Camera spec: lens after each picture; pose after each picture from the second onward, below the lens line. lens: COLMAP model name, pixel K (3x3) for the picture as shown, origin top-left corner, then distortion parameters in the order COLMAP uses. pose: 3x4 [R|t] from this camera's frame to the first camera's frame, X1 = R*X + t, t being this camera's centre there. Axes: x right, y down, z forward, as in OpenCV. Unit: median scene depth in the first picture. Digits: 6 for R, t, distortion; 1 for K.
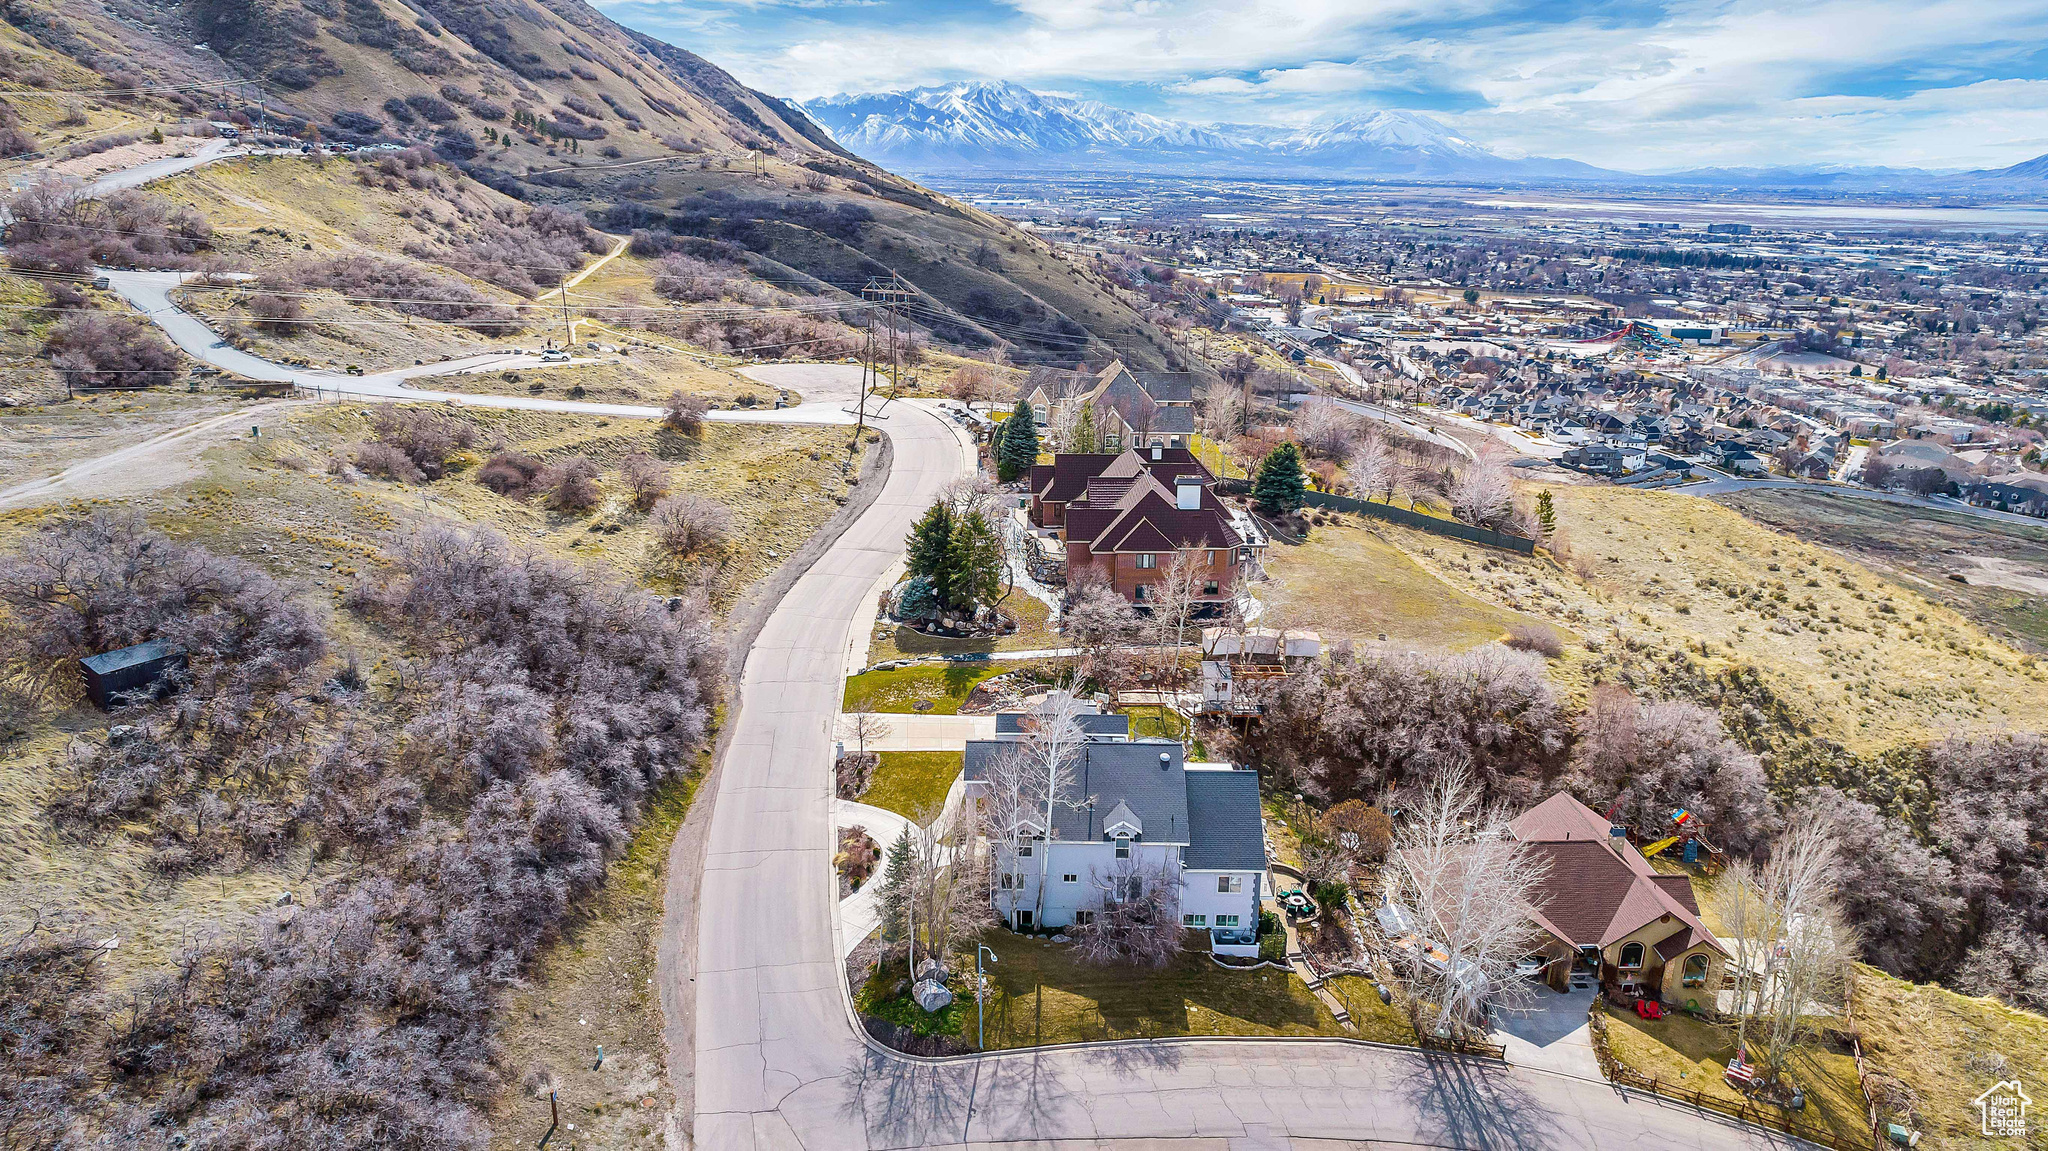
lens RADIAL K [[1331.6, 0, 1032.7], [0, 1331.6, 582.2], [0, 0, 1]] dist [-0.074542, 0.071576]
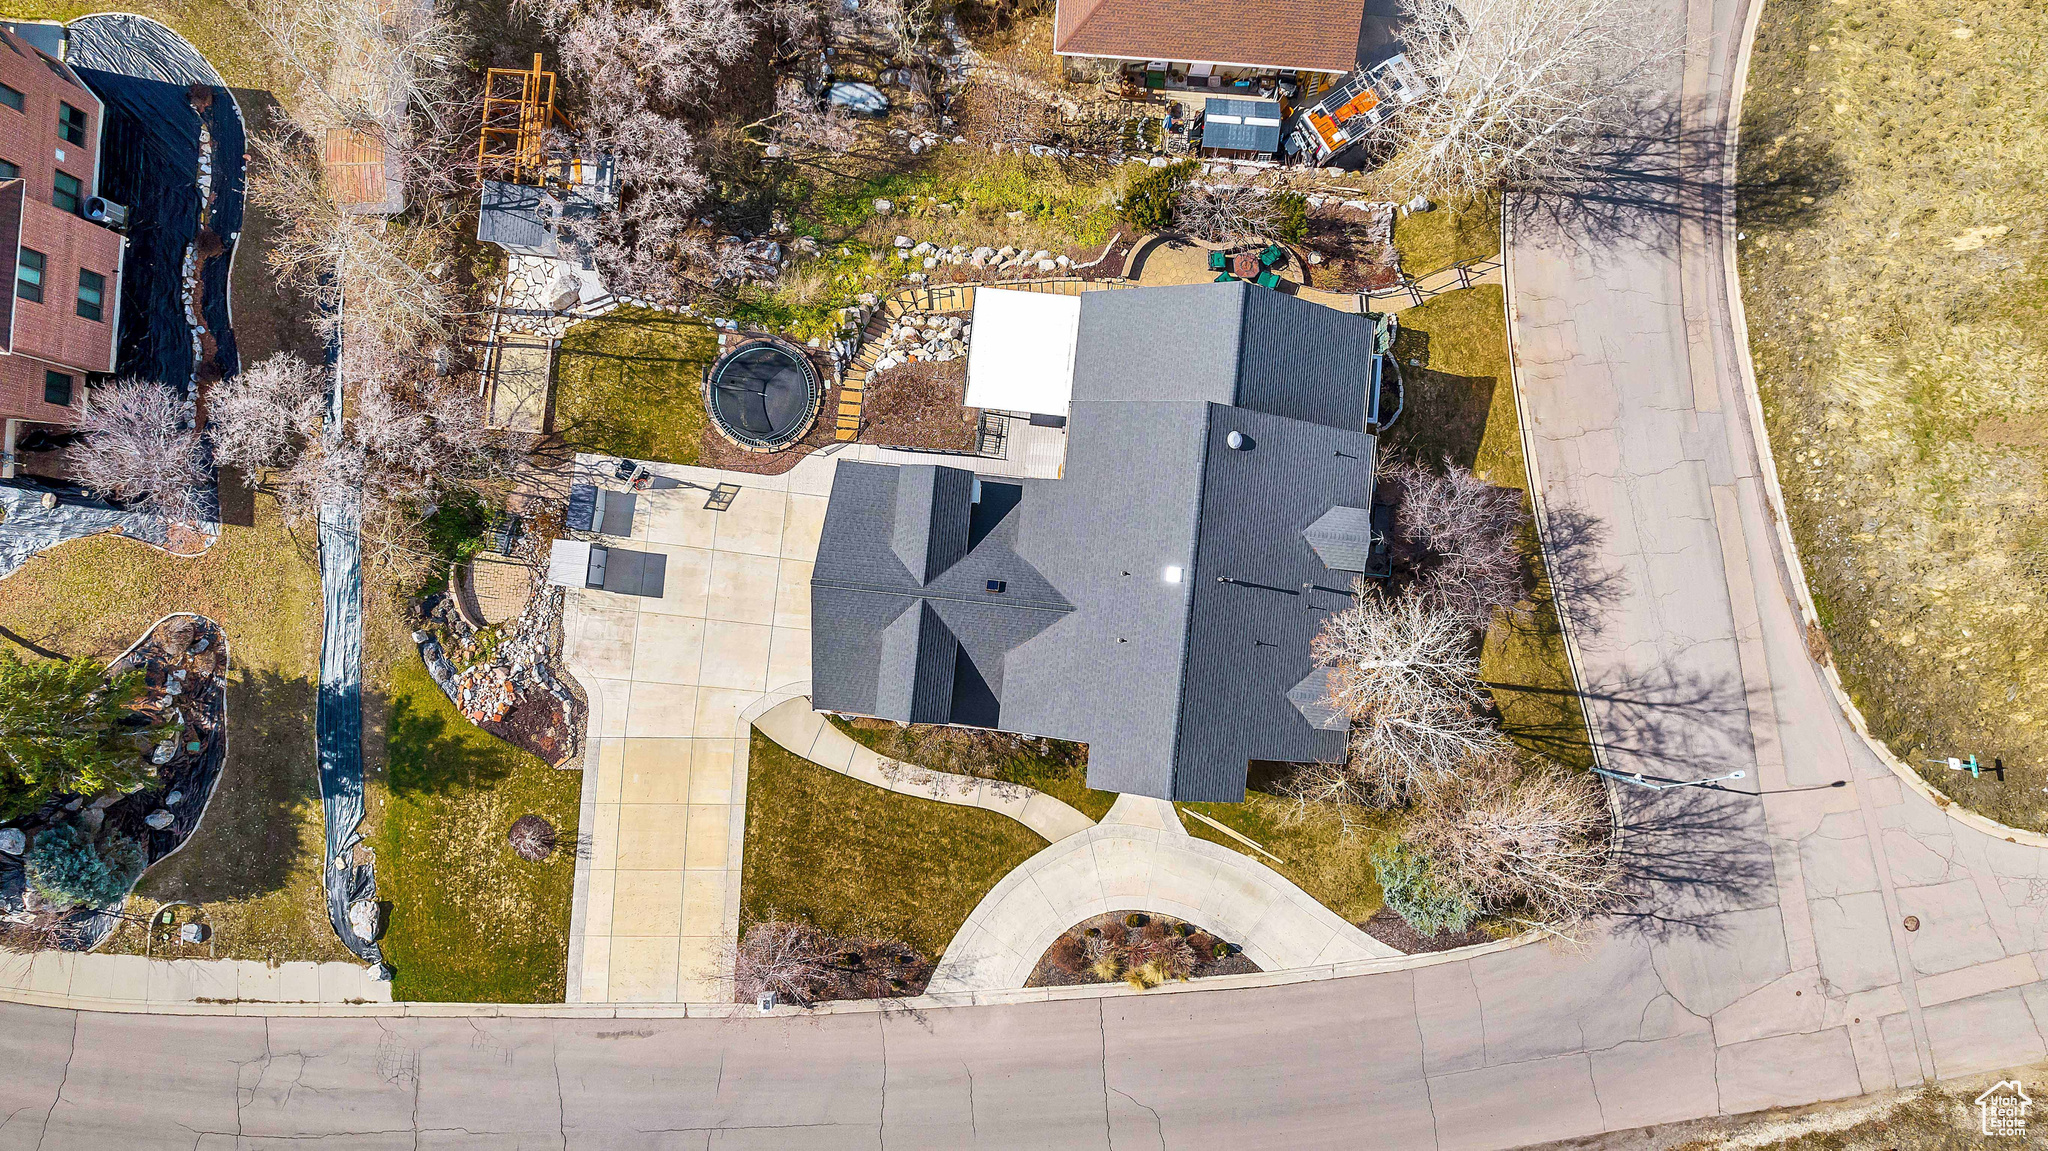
lens RADIAL K [[1331.6, 0, 1032.7], [0, 1331.6, 582.2], [0, 0, 1]] dist [-0.074542, 0.071576]
pose [[0.086137, -0.996056, 0.021283, 0.021617], [0.306277, 0.046803, 0.950791, -0.420782], [-0.948037, -0.075380, 0.309101, 0.916914]]
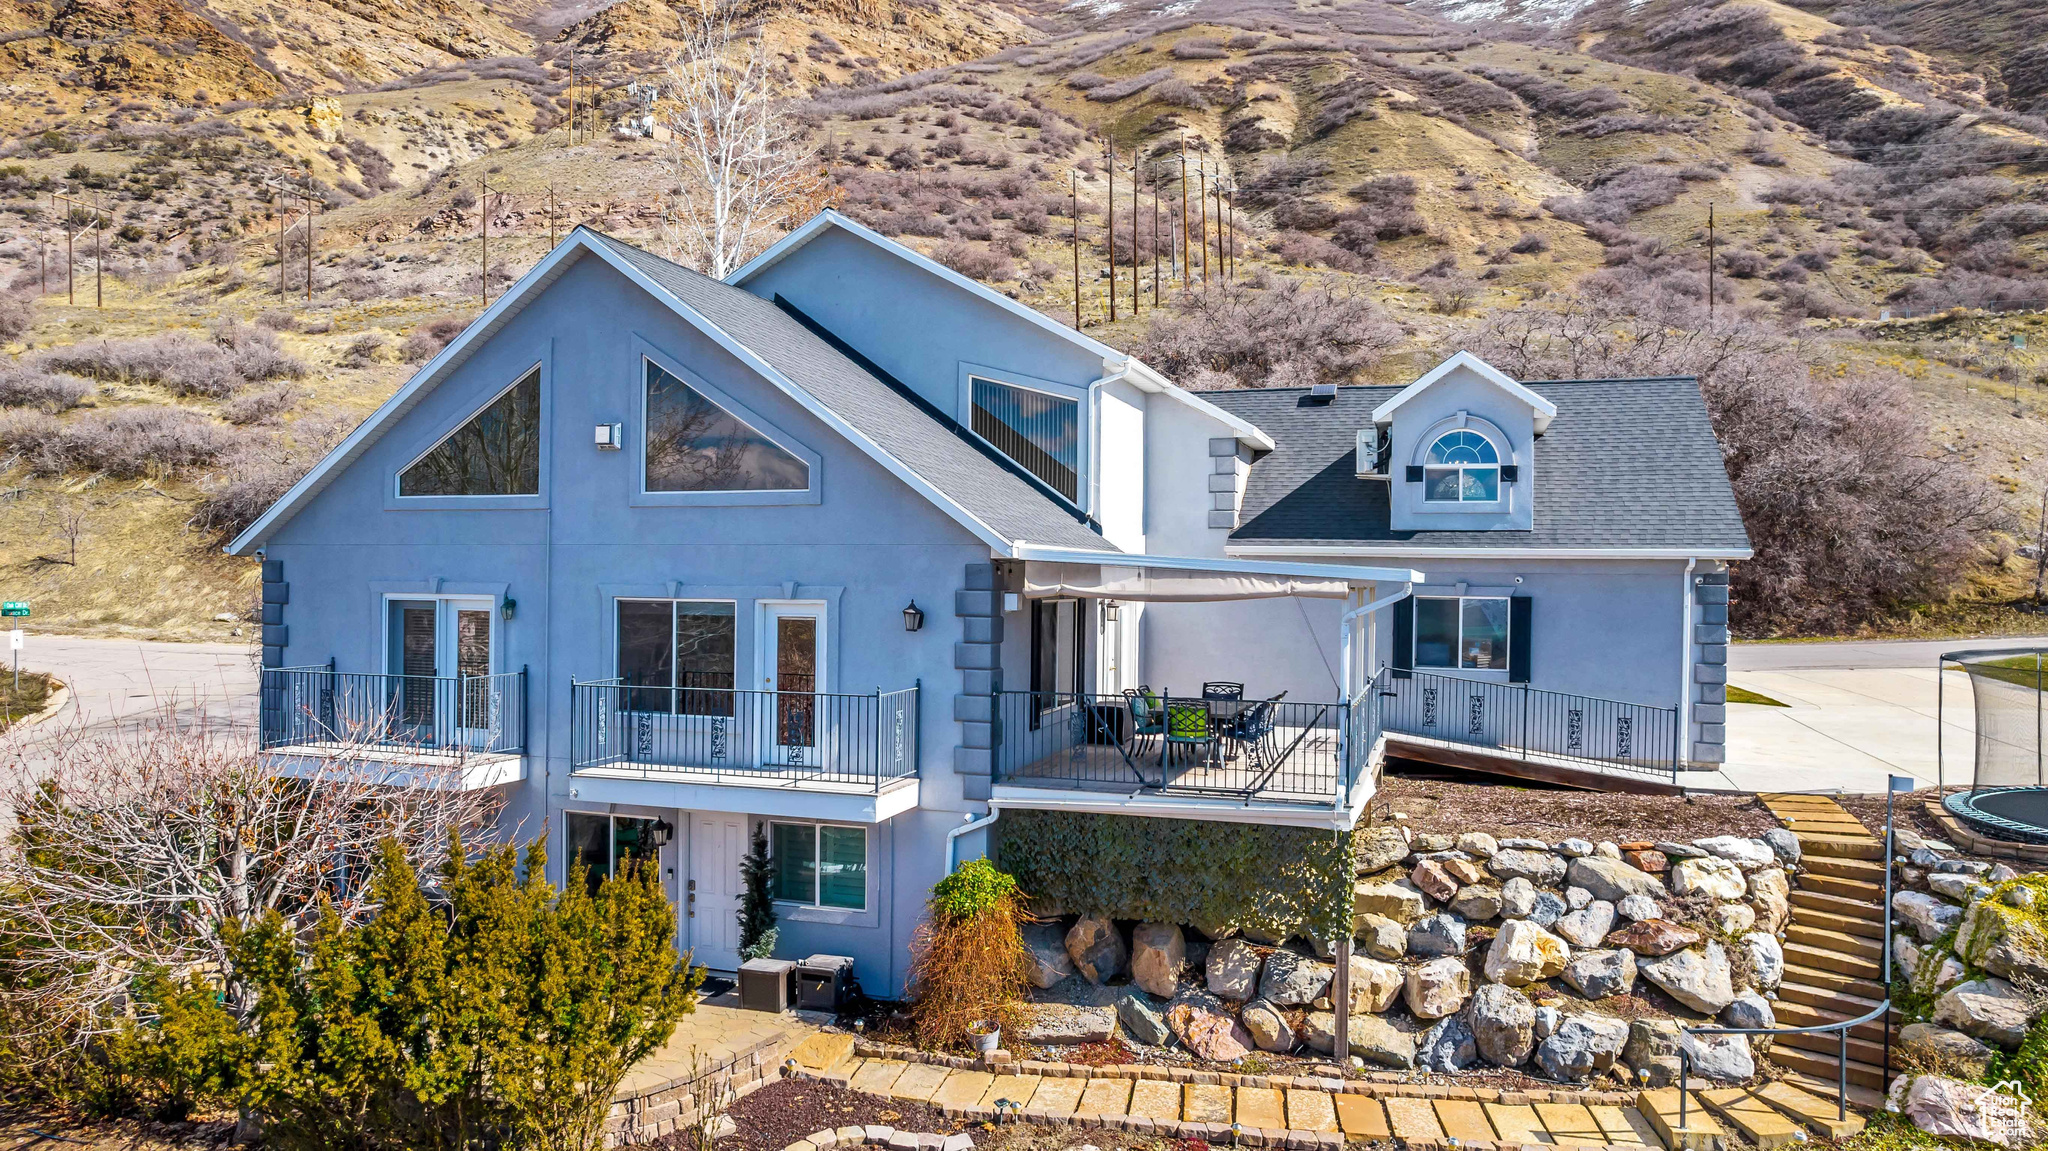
lens RADIAL K [[1331.6, 0, 1032.7], [0, 1331.6, 582.2], [0, 0, 1]] dist [-0.074542, 0.071576]
pose [[-0.293732, -0.008551, -0.955850, 0.337997], [-0.300296, 0.950160, 0.083780, 0.158459], [0.907493, 0.311646, -0.281660, 1.149825]]
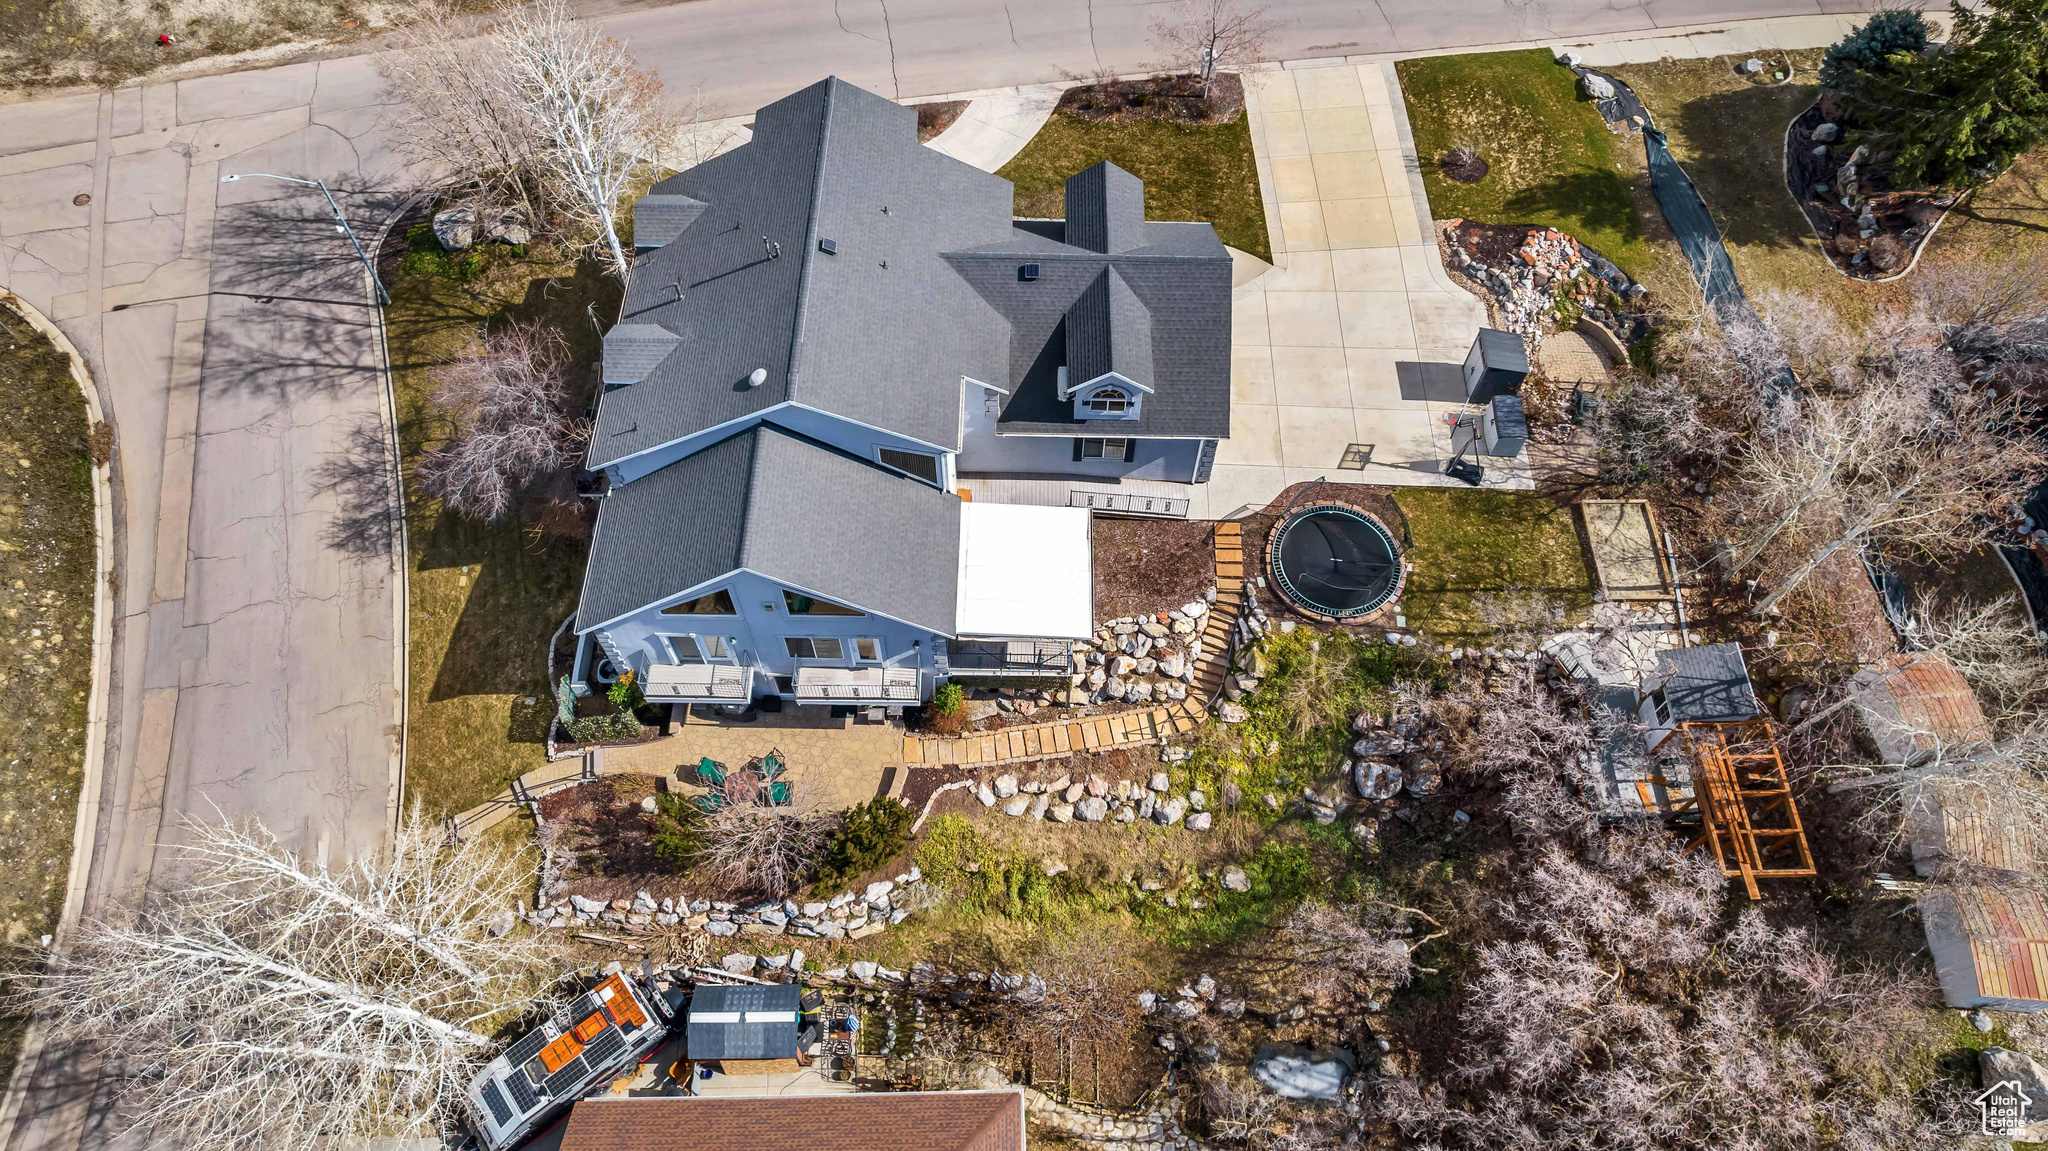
lens RADIAL K [[1331.6, 0, 1032.7], [0, 1331.6, 582.2], [0, 0, 1]] dist [-0.074542, 0.071576]
pose [[0.005922, 0.856698, -0.515785, 0.402905], [-0.315068, 0.491122, 0.812115, -0.238483], [0.949051, 0.157698, 0.272827, 0.989640]]
